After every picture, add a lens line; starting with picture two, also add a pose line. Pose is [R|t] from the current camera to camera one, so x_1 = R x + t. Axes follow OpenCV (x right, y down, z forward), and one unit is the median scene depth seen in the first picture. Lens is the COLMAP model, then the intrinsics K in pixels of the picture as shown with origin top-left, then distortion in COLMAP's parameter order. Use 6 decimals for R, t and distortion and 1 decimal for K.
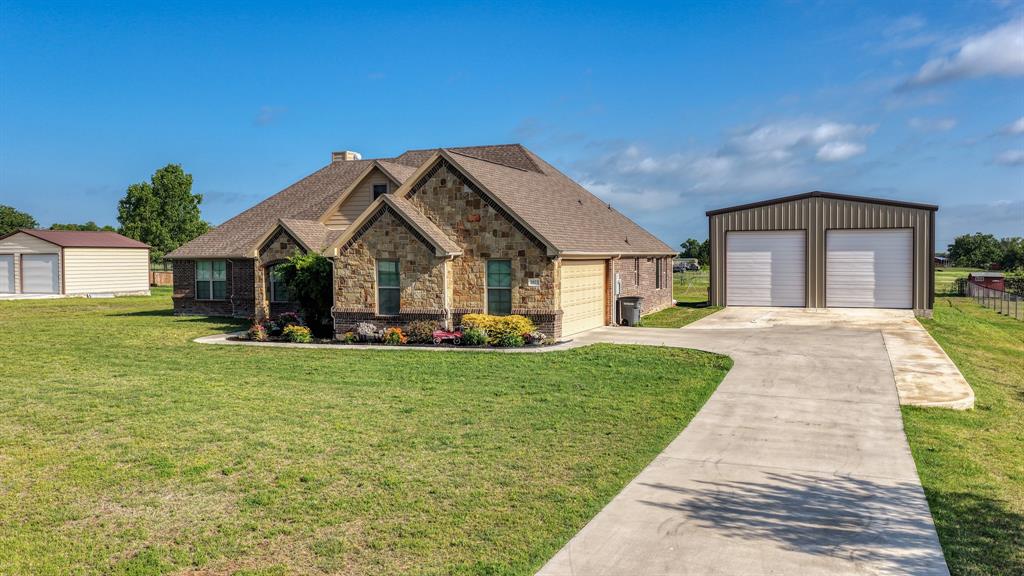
lens RADIAL K [[917.2, 0, 504.9], [0, 917.2, 291.9], [0, 0, 1]] dist [0.008601, 0.001180]
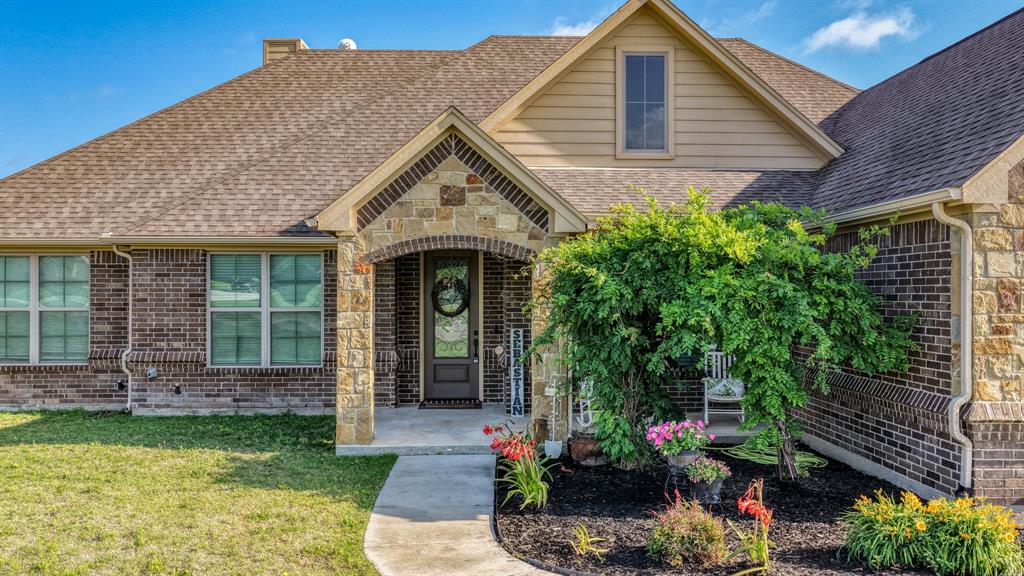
lens RADIAL K [[917.2, 0, 512.4], [0, 917.2, 290.2], [0, 0, 1]] dist [0.008601, 0.001180]
pose [[0.909796, 0.012781, 0.414858, -0.354282], [0.006729, 0.998940, -0.045534, -0.002912], [-0.415001, 0.044218, 0.908746, 0.704869]]
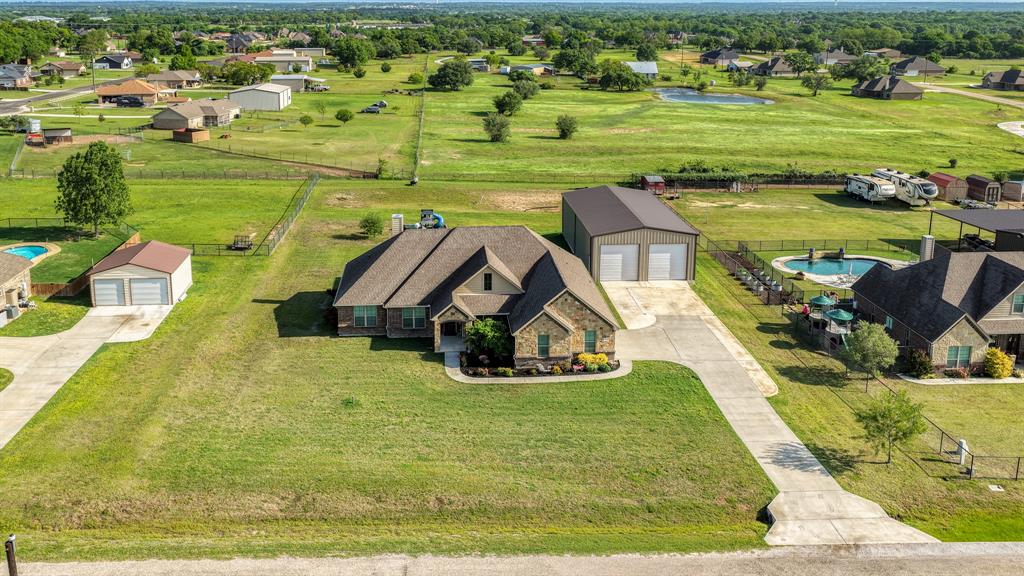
lens RADIAL K [[917.2, 0, 515.7], [0, 917.2, 285.2], [0, 0, 1]] dist [0.008601, 0.001180]
pose [[0.890511, -0.129253, 0.436216, -0.976765], [0.006785, 0.962462, 0.271331, -0.646558], [-0.454911, -0.238663, 0.857960, -0.745518]]
